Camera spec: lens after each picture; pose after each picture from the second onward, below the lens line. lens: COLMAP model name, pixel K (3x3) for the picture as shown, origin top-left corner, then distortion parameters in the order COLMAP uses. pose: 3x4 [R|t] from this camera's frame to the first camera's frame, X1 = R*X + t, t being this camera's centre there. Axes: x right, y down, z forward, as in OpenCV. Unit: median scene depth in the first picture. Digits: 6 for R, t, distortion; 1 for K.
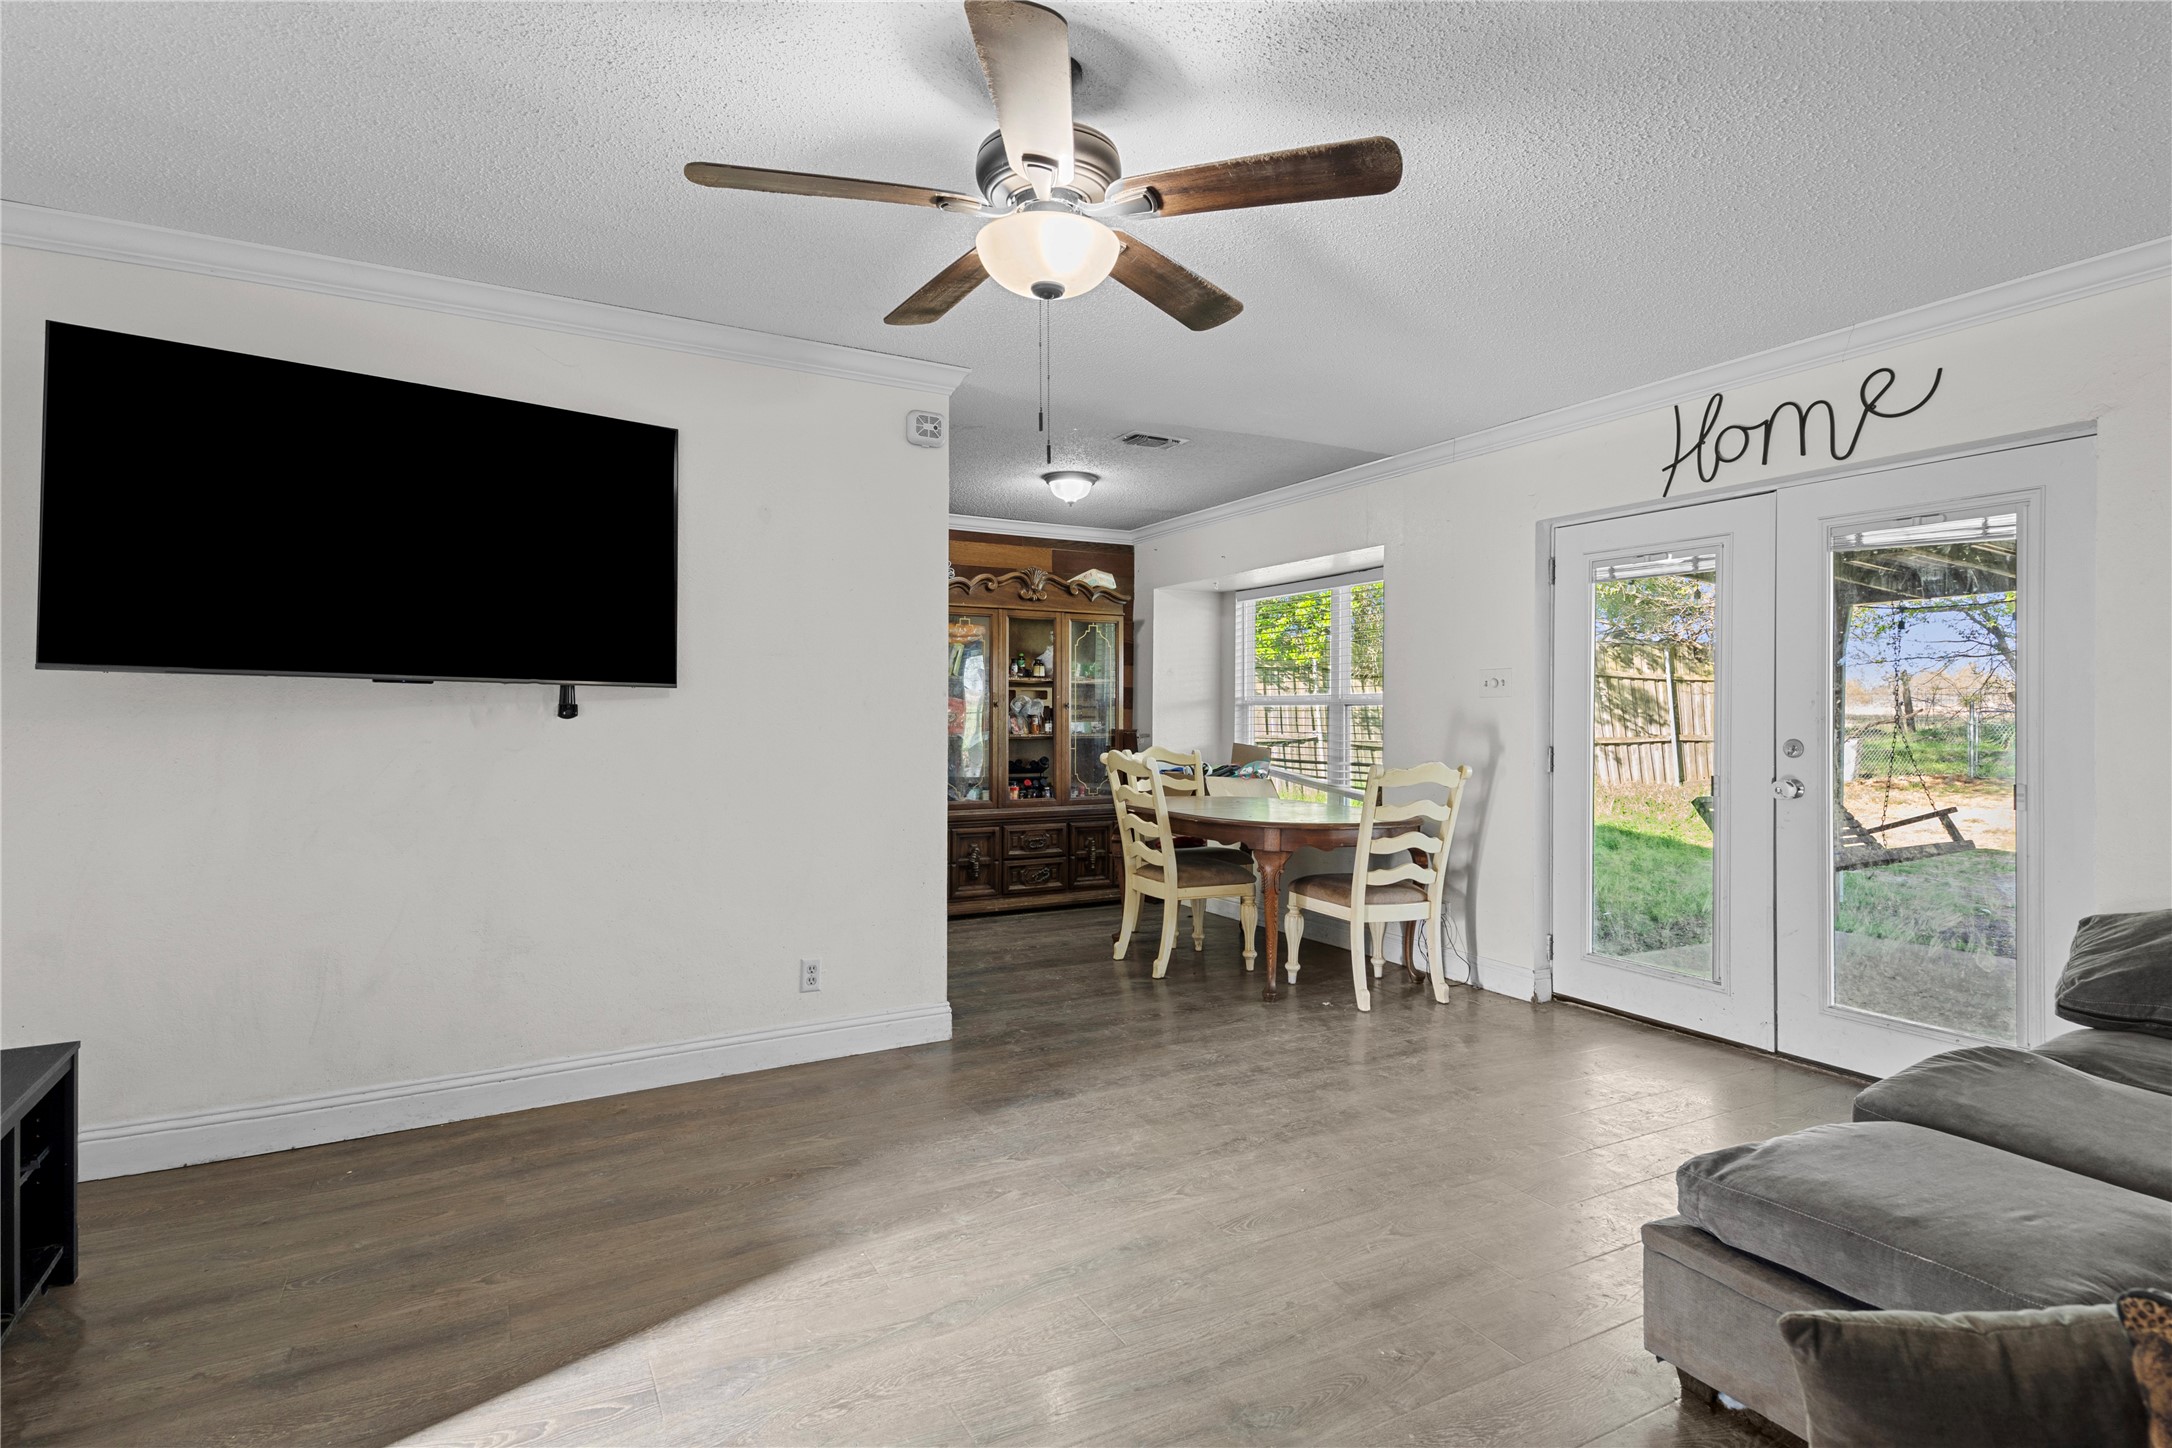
lens RADIAL K [[1090.4, 0, 1088.5], [0, 1090.4, 707.1], [0, 0, 1]] dist [0.029836, -0.000200]
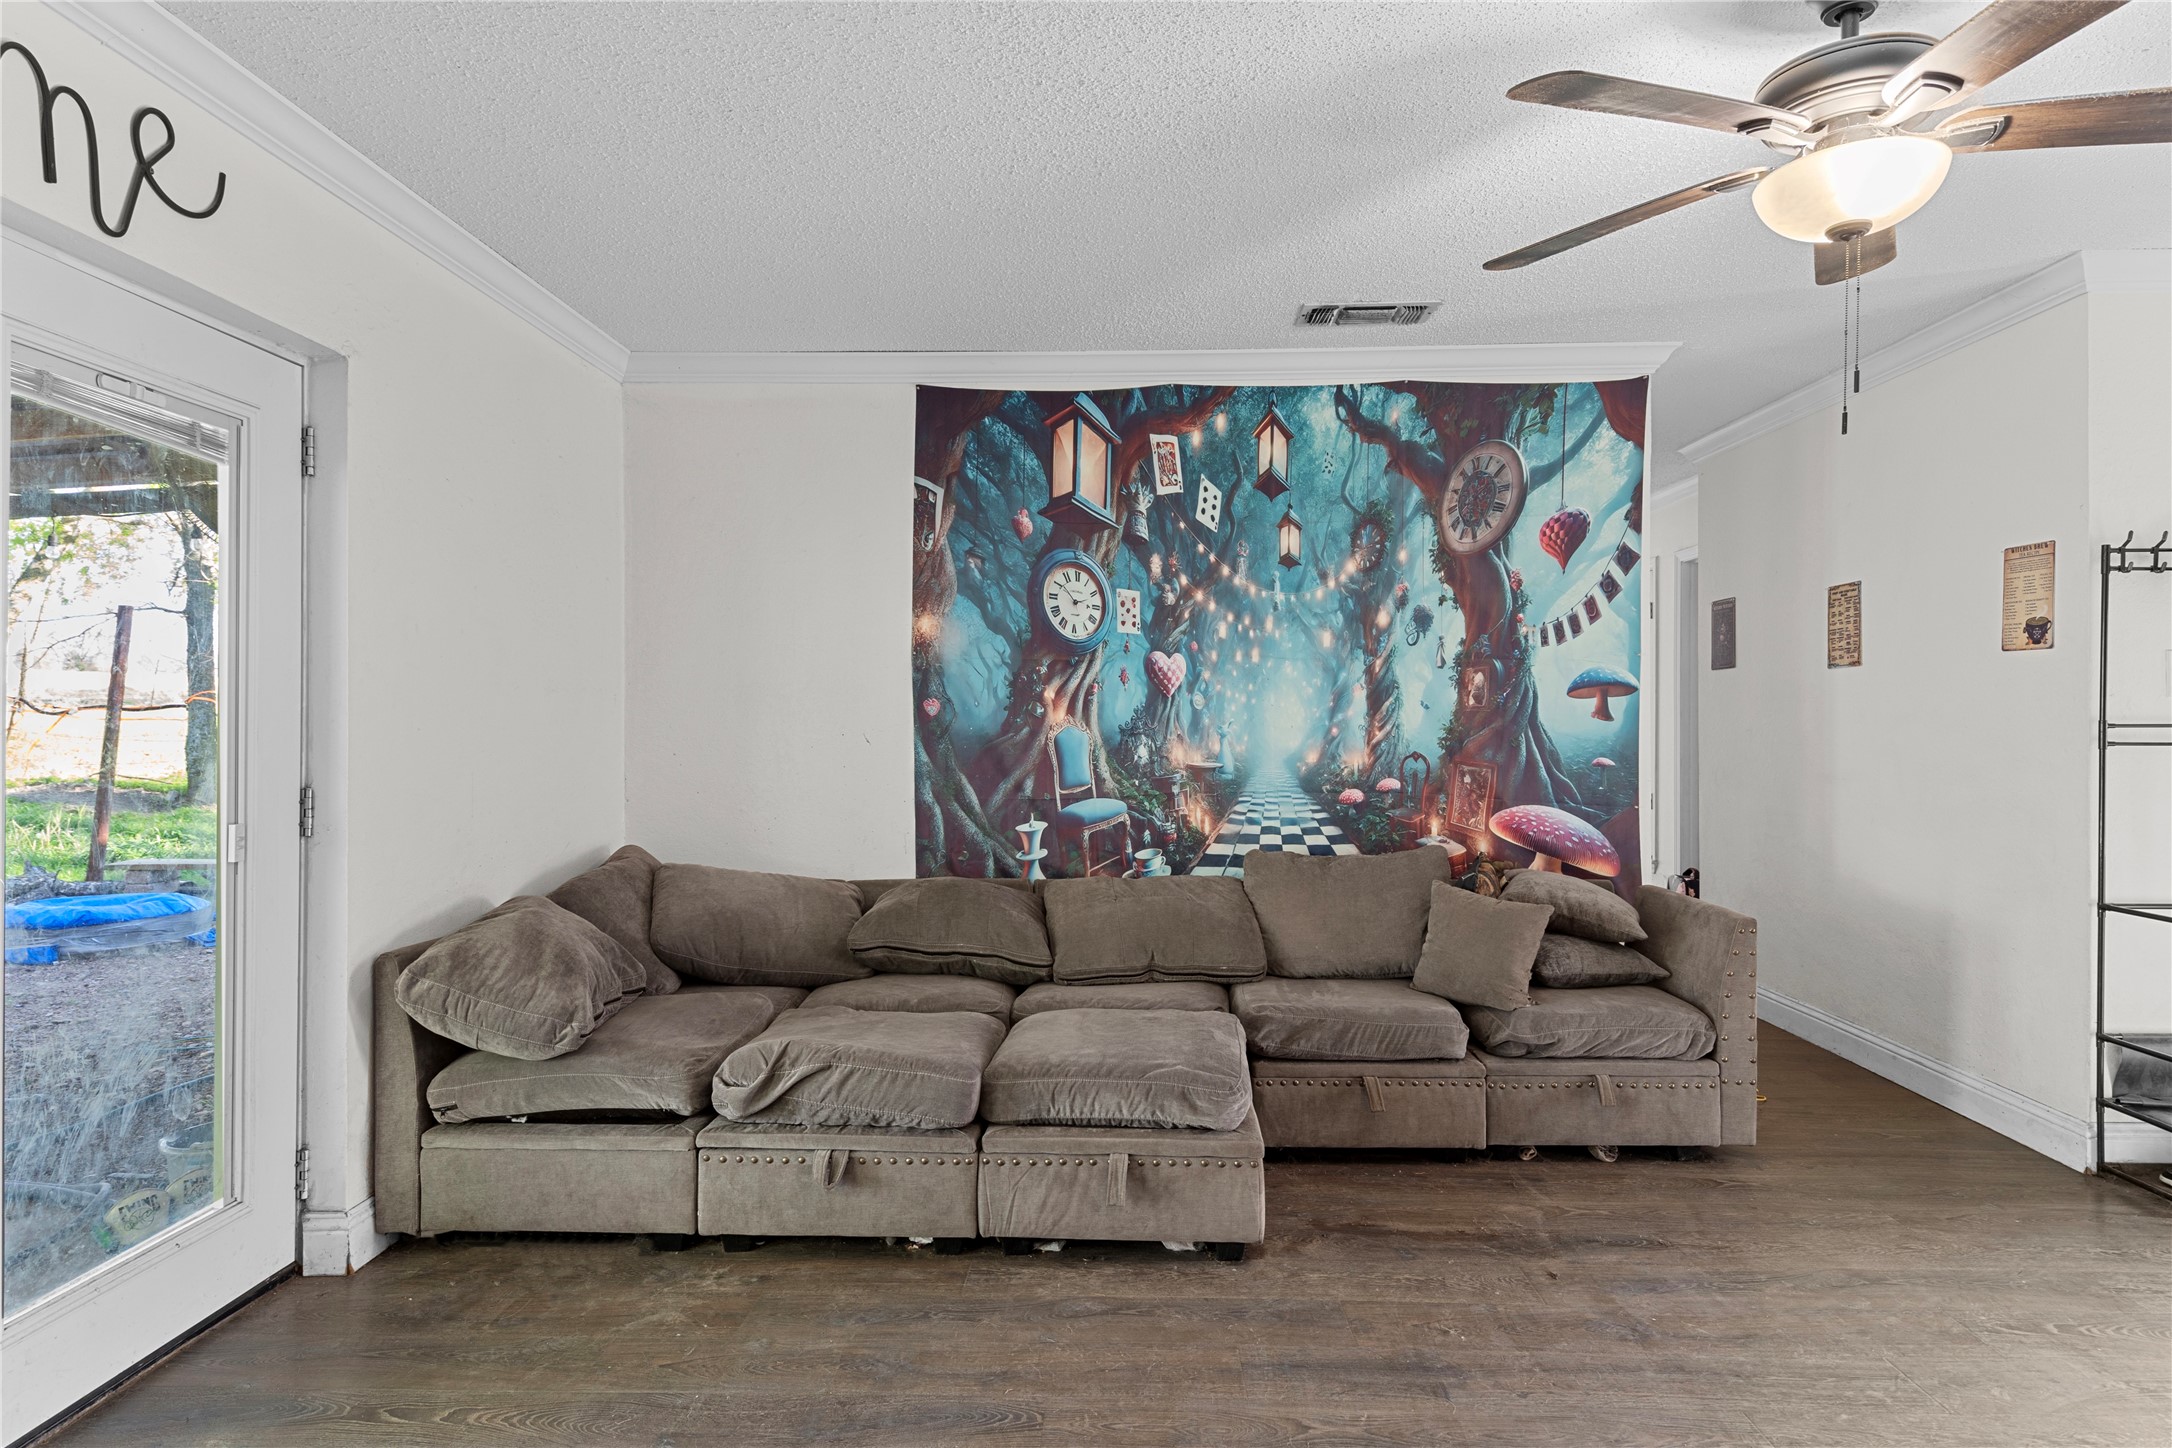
lens RADIAL K [[1214.9, 0, 1088.9], [0, 1214.9, 718.6], [0, 0, 1]] dist [0.046485, -0.030857]
pose [[-0.860421, -0.002061, 0.509579, -0.010724], [-0.005101, 0.999977, -0.004570, 0.003816], [-0.509558, -0.006531, -0.860411, 1.140460]]
